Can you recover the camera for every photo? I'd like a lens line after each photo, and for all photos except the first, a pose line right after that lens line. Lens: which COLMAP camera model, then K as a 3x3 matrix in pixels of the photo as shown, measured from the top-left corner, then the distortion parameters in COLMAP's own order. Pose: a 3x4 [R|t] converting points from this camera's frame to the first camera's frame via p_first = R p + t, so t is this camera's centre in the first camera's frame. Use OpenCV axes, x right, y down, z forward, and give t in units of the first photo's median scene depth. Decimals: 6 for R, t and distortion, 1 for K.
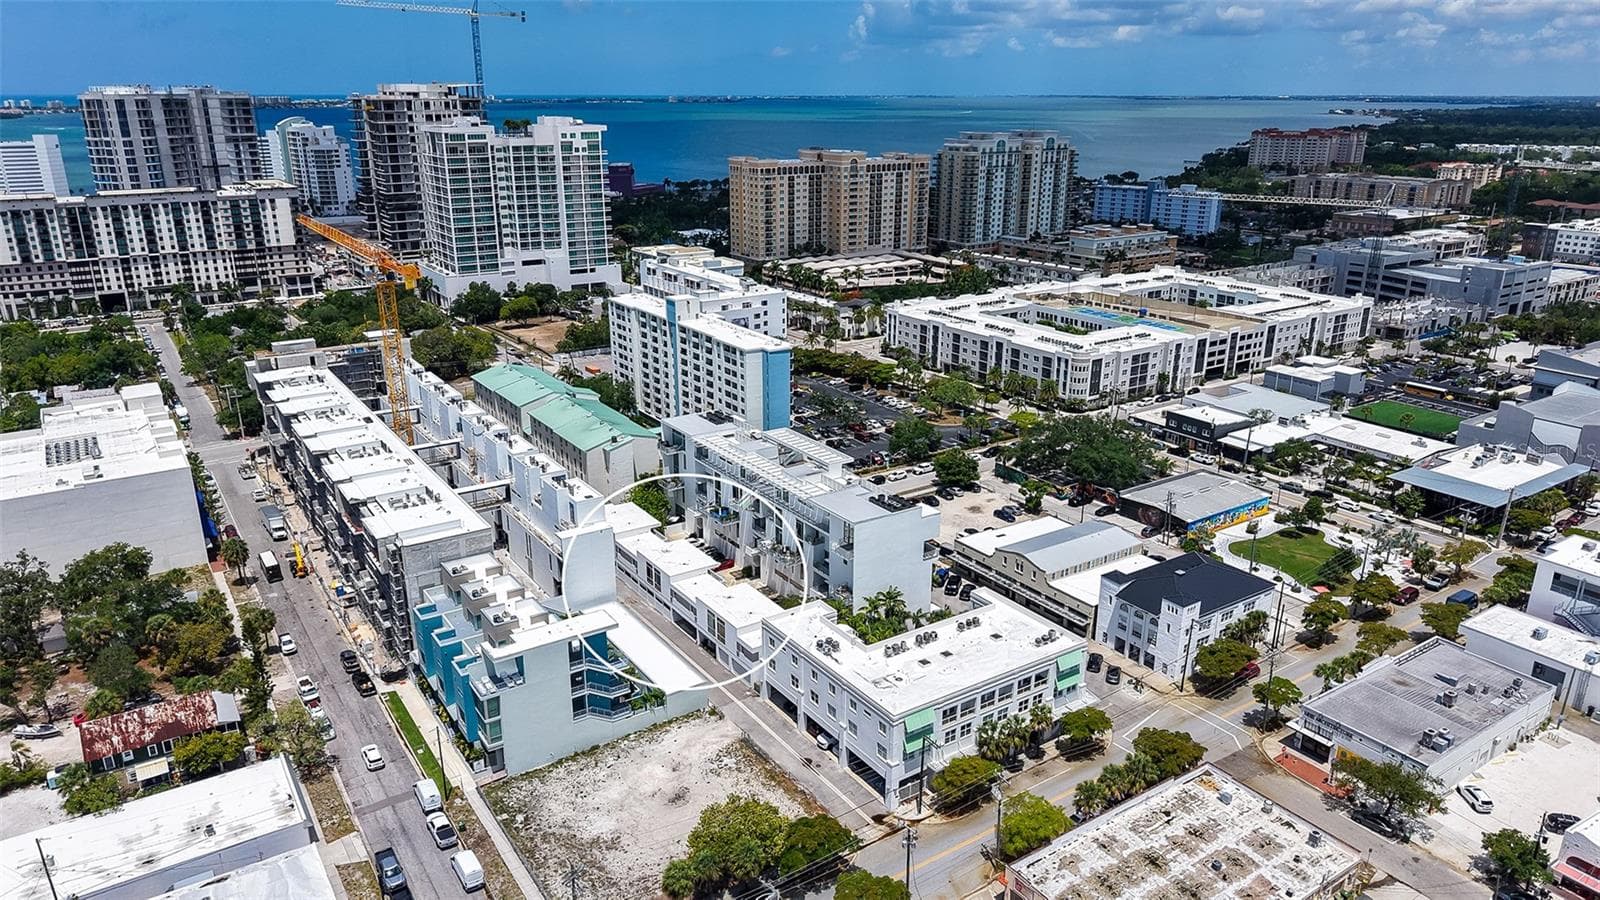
lens RADIAL K [[1073.7, 0, 800.0], [0, 1073.7, 450.0], [0, 0, 1]] dist [0.021195, -0.032853]
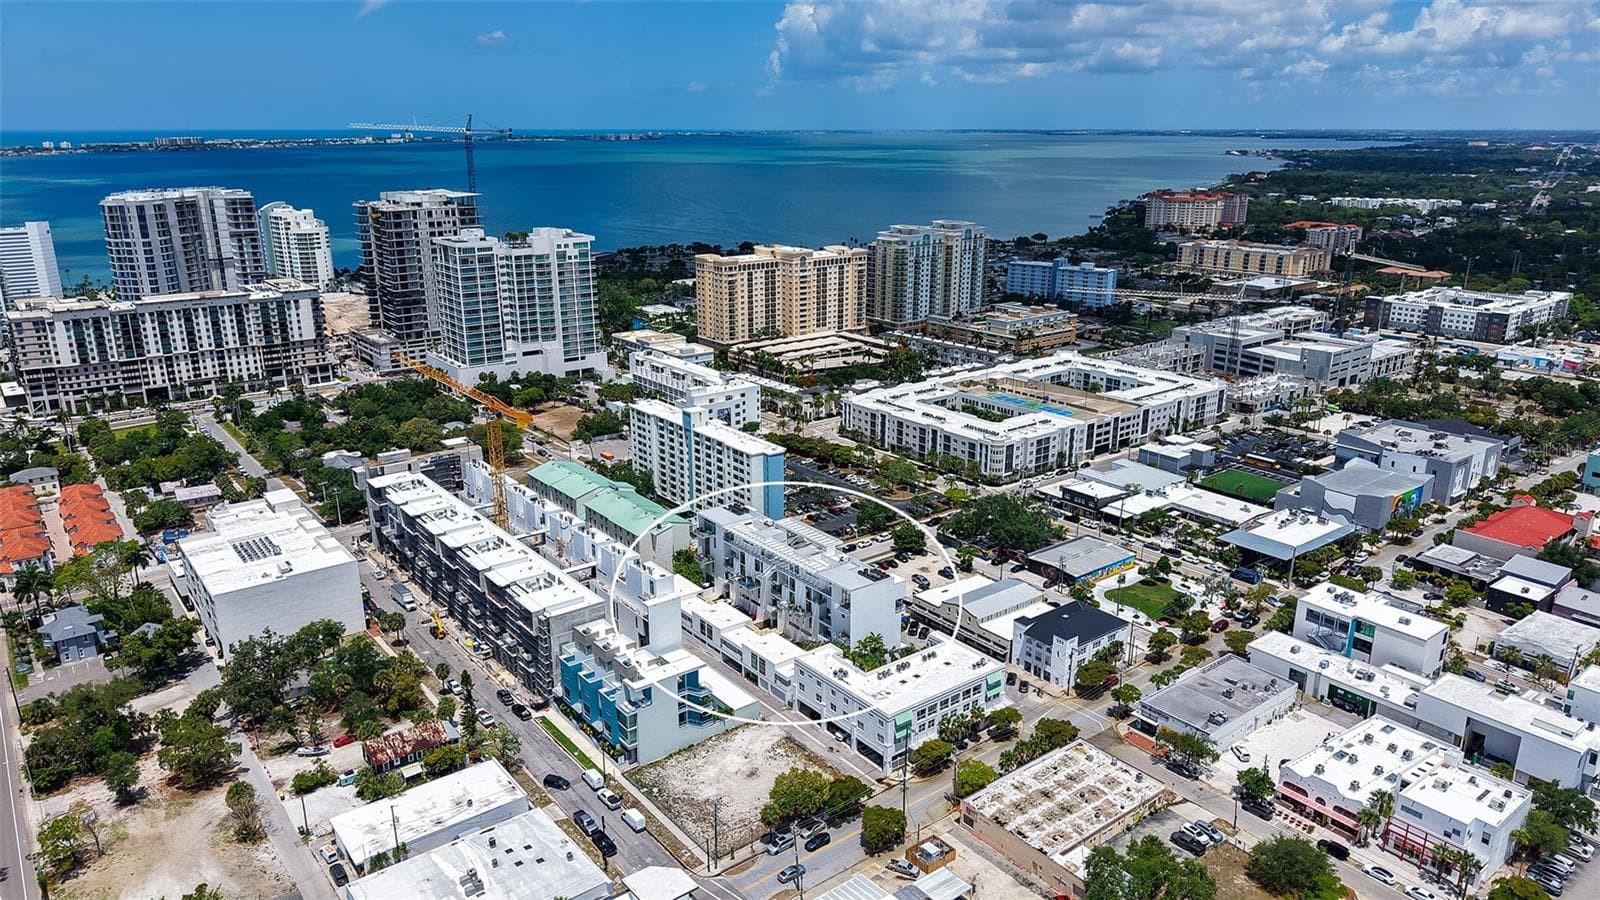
lens RADIAL K [[1073.7, 0, 800.0], [0, 1073.7, 450.0], [0, 0, 1]] dist [0.021195, -0.032853]
pose [[0.997416, -0.022256, 0.068309, -0.053755], [0.024188, 0.999326, -0.027599, -0.040575], [-0.067649, 0.029180, 0.997282, -0.225845]]
